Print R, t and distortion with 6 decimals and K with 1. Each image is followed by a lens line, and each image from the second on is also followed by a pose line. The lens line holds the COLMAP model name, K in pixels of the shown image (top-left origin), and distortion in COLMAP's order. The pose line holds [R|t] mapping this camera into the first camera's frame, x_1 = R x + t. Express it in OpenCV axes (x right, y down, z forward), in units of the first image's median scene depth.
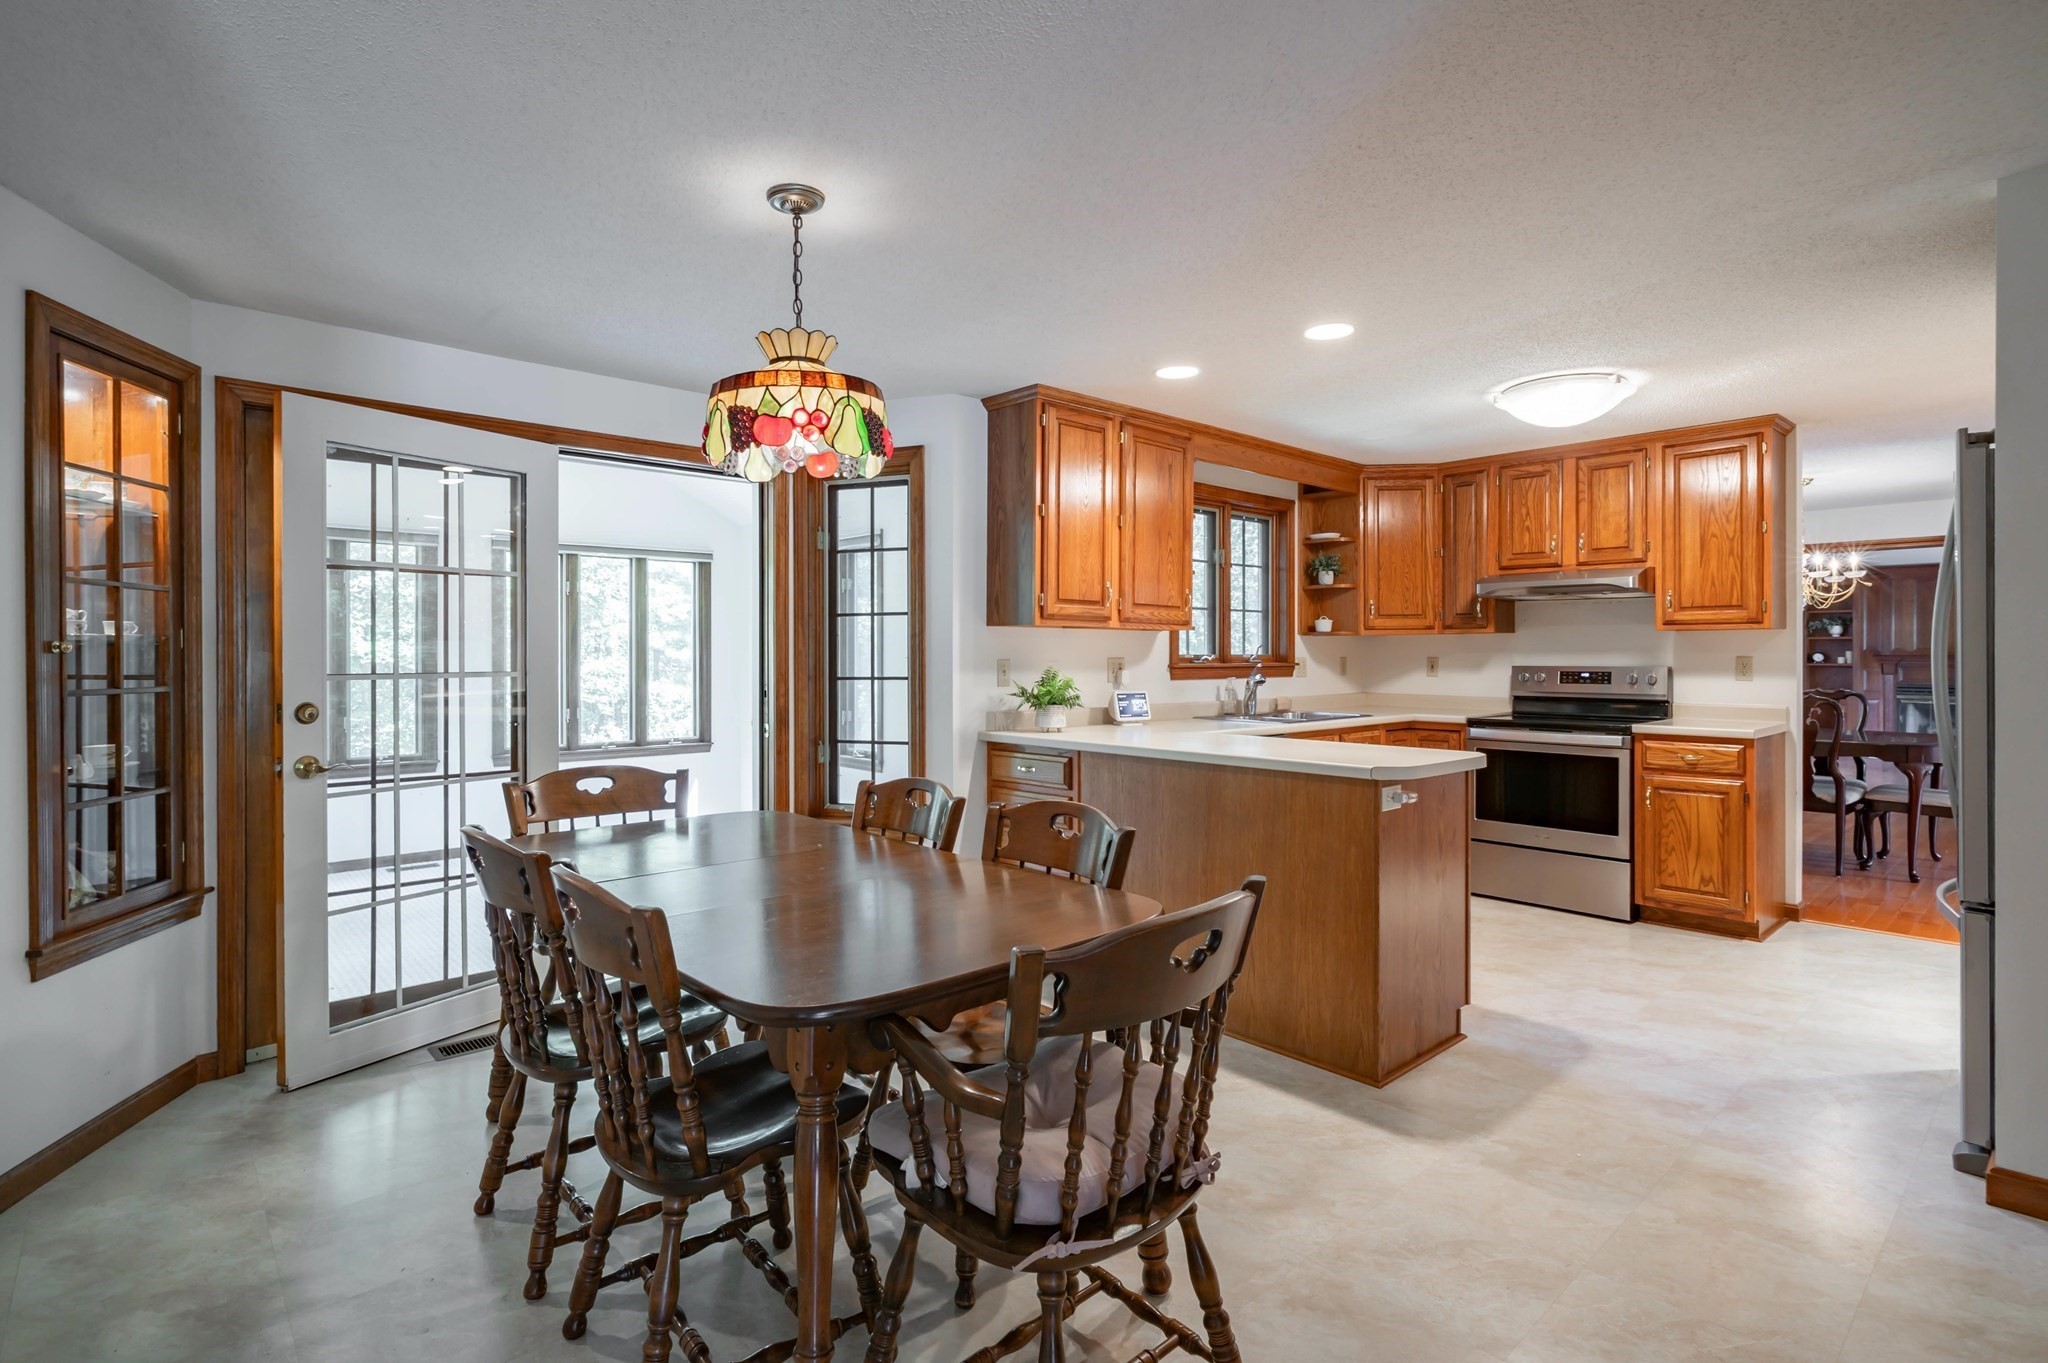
lens RADIAL K [[989.4, 0, 1031.0], [0, 989.4, 653.2], [0, 0, 1]] dist [-0.002891, -0.000178]
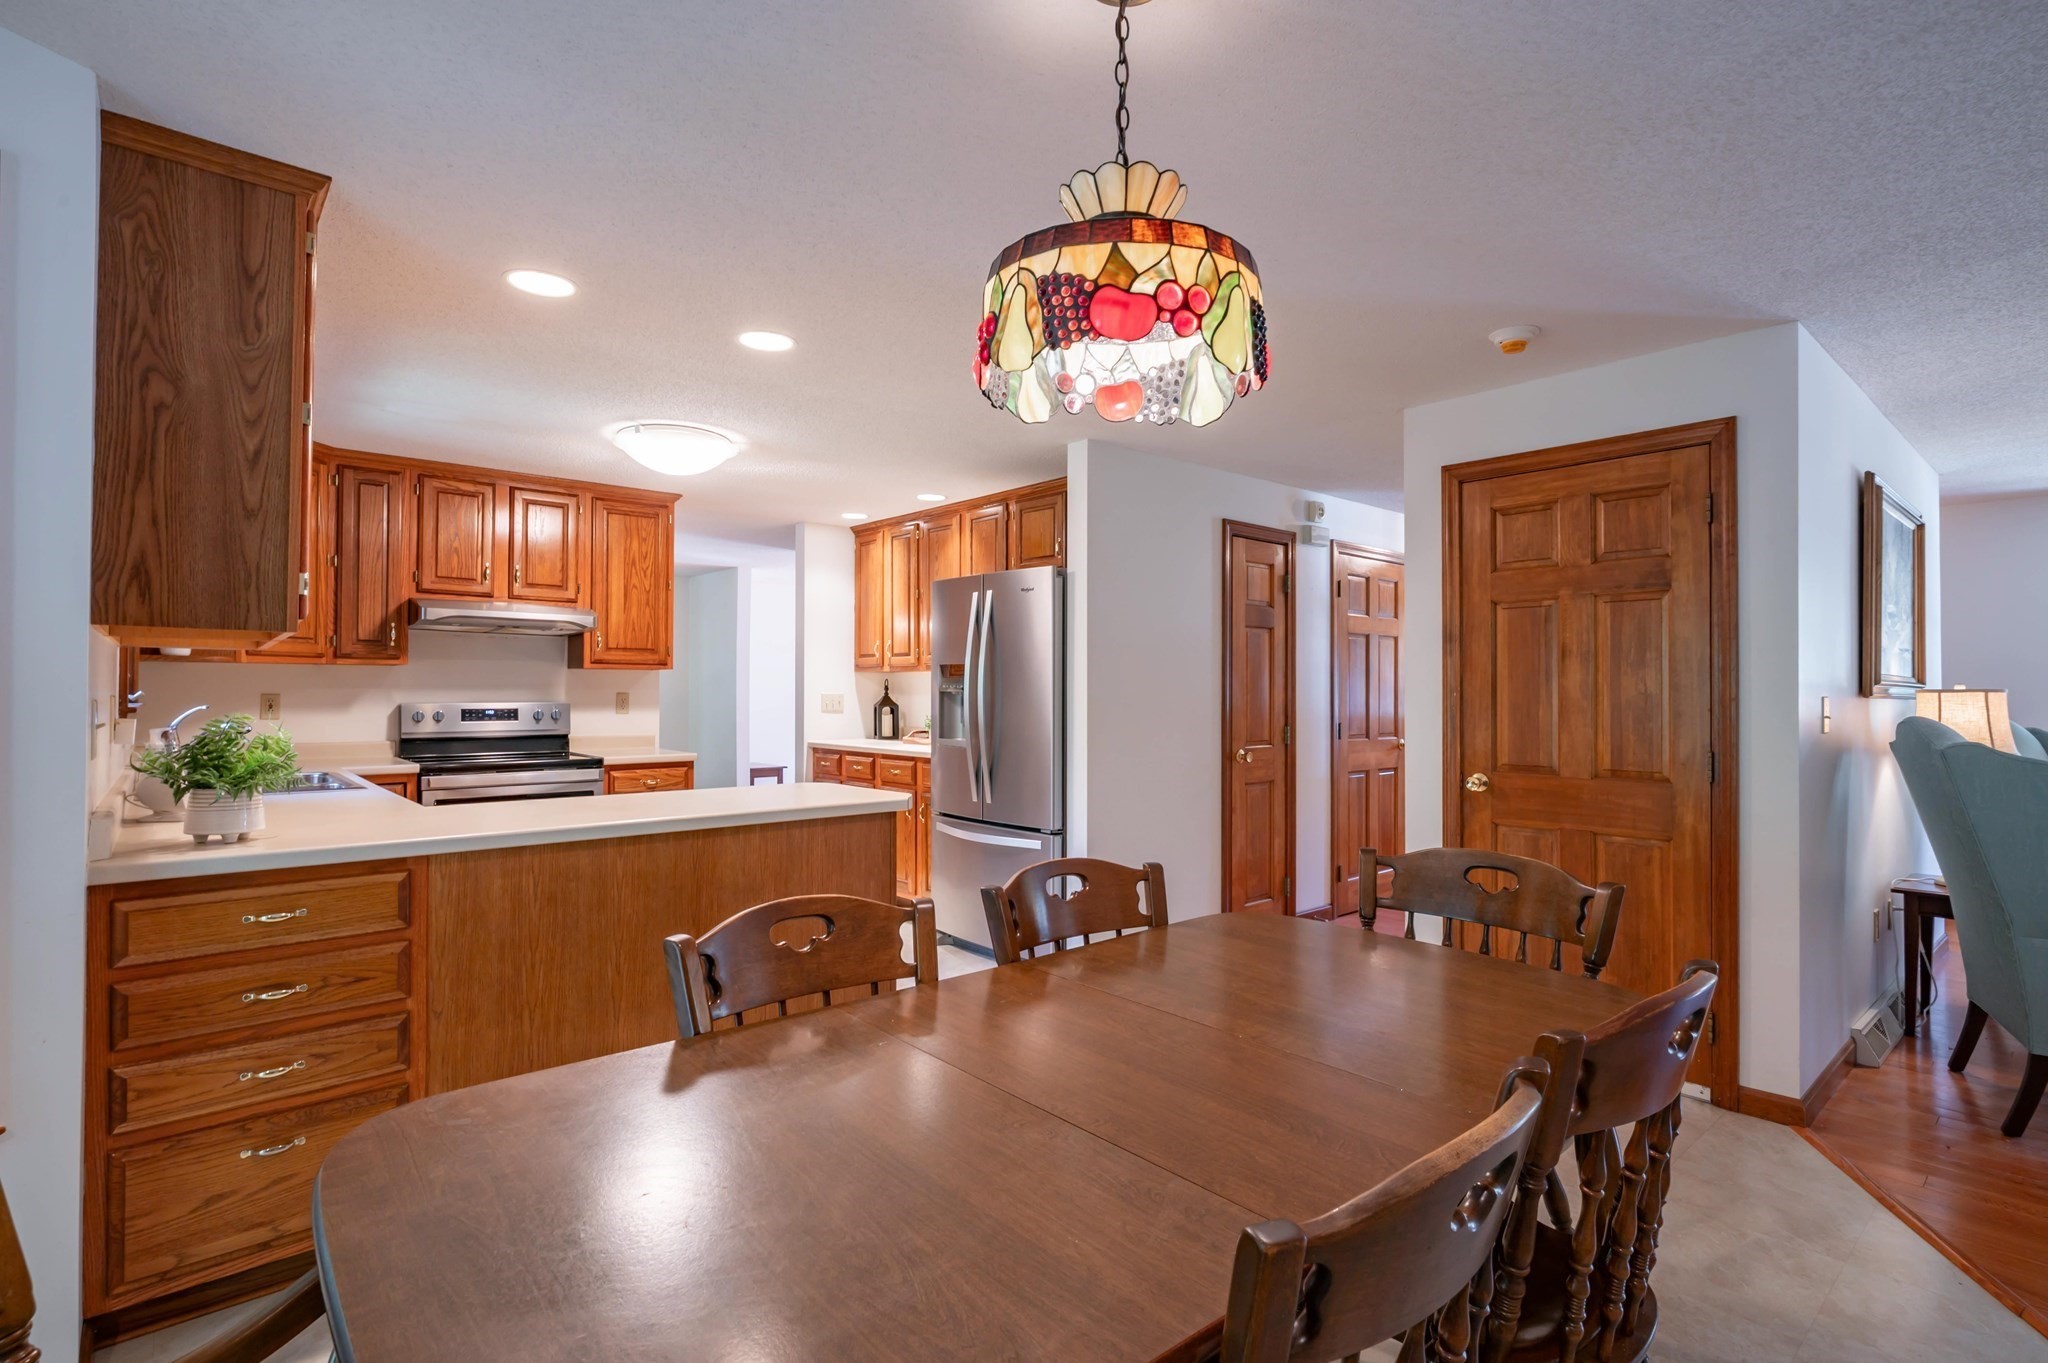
lens RADIAL K [[972.9, 0, 1024.0], [0, 972.9, 681.5], [0, 0, 1]] dist [-0.001505, 0.000495]
pose [[0.043195, 0.011907, 0.998996, -0.374169], [-0.002029, 0.999928, -0.011831, 0.002490], [-0.999065, -0.001516, 0.043216, 0.460228]]
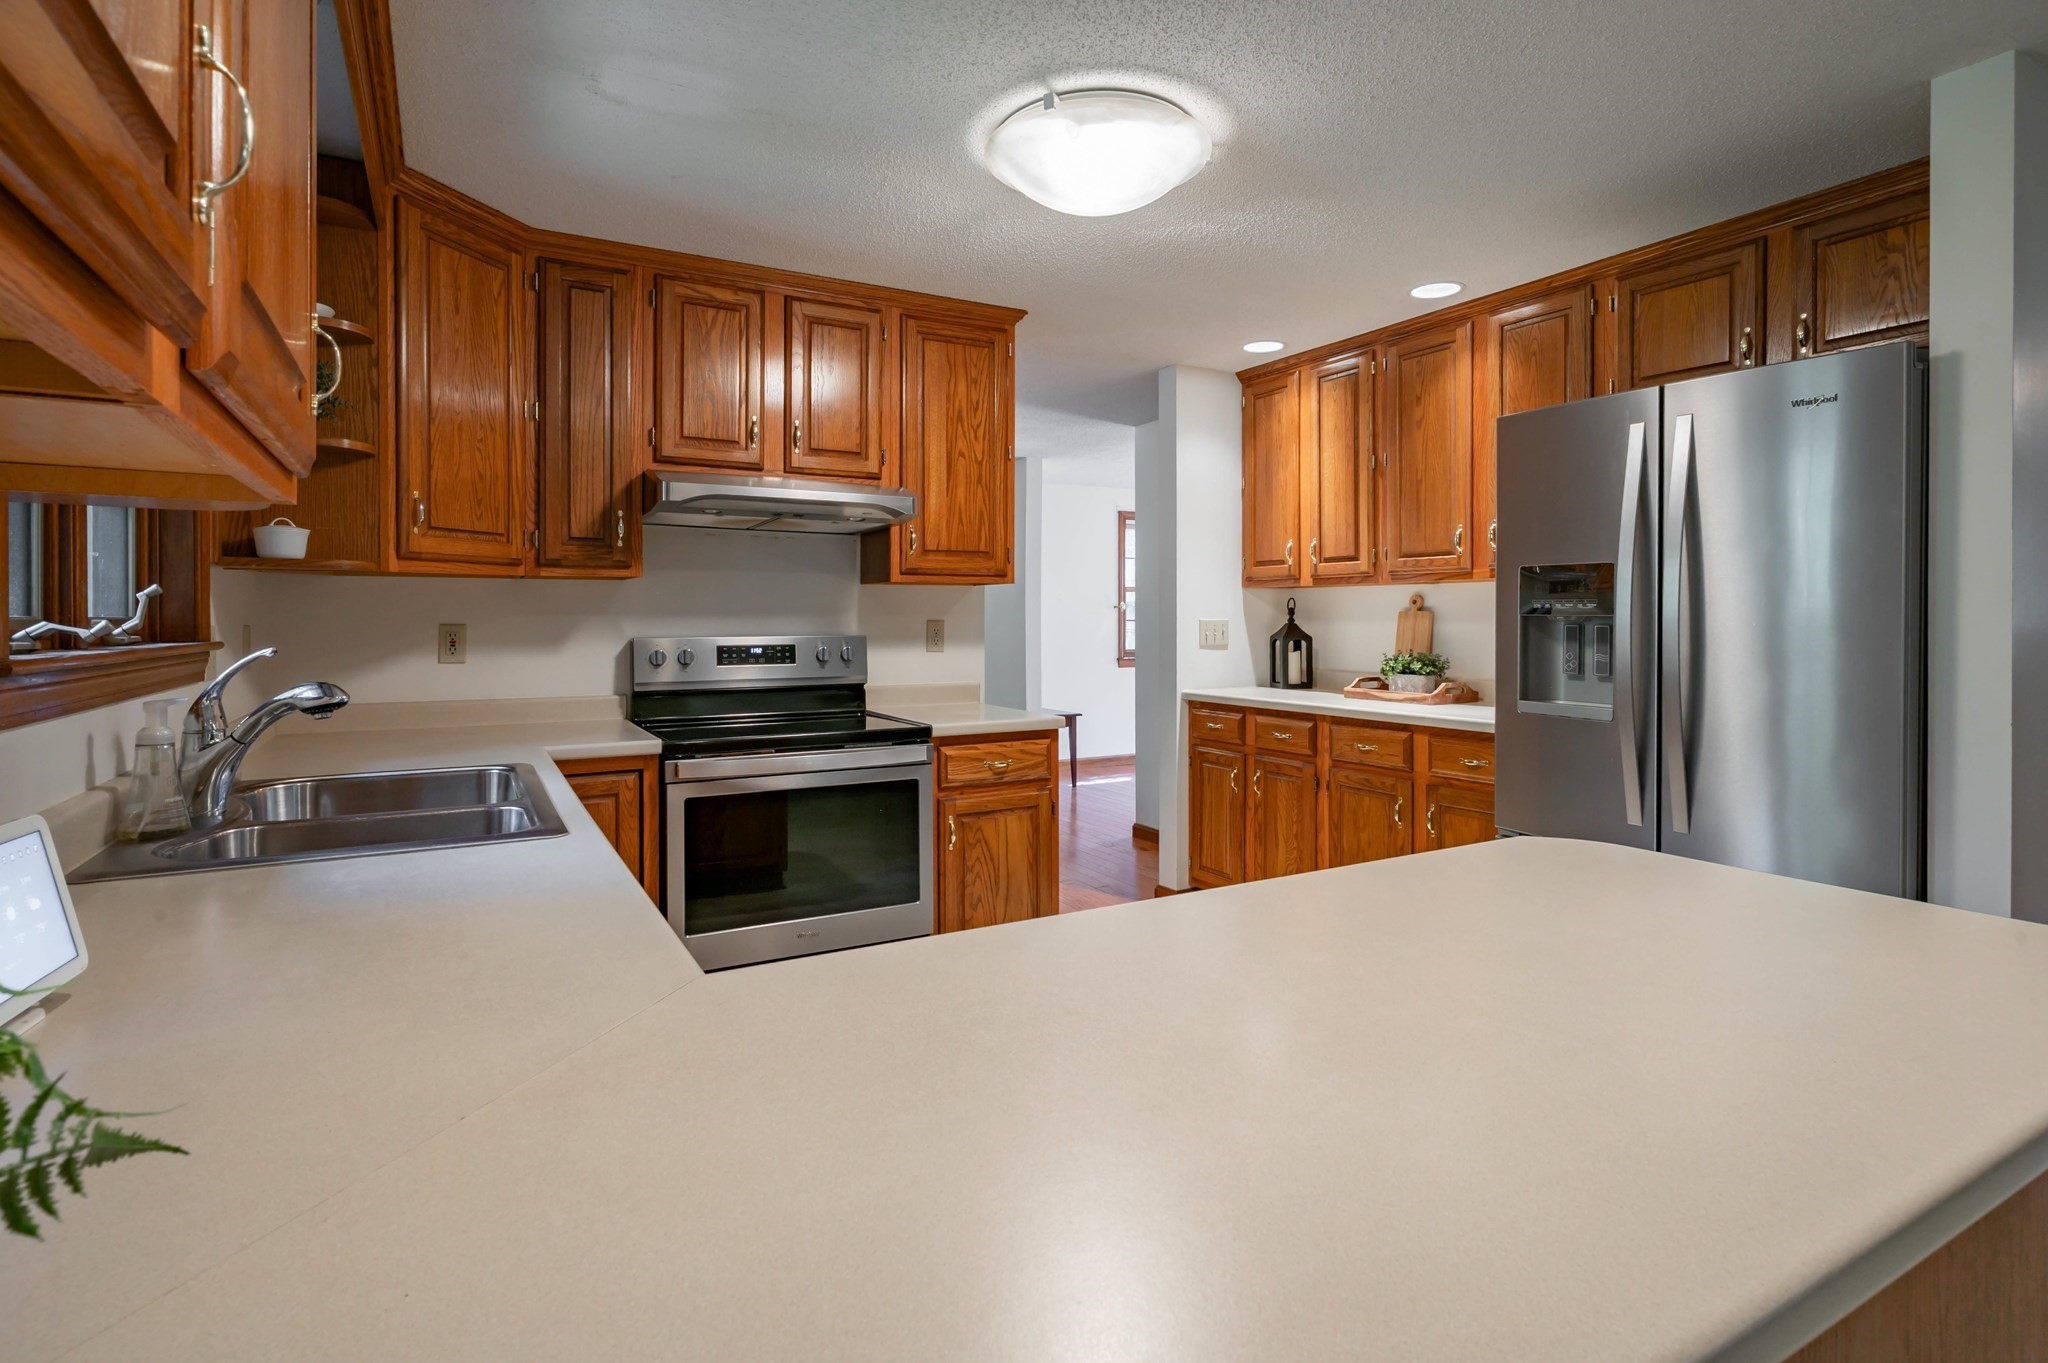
lens RADIAL K [[1005.5, 0, 1029.9], [0, 1005.5, 620.4], [0, 0, 1]] dist [-0.002637, 0.000661]
pose [[0.233463, -0.001043, 0.972365, -0.018091], [0.002004, 0.999998, 0.000592, 0.002918], [-0.972364, 0.001811, 0.233465, 0.711721]]
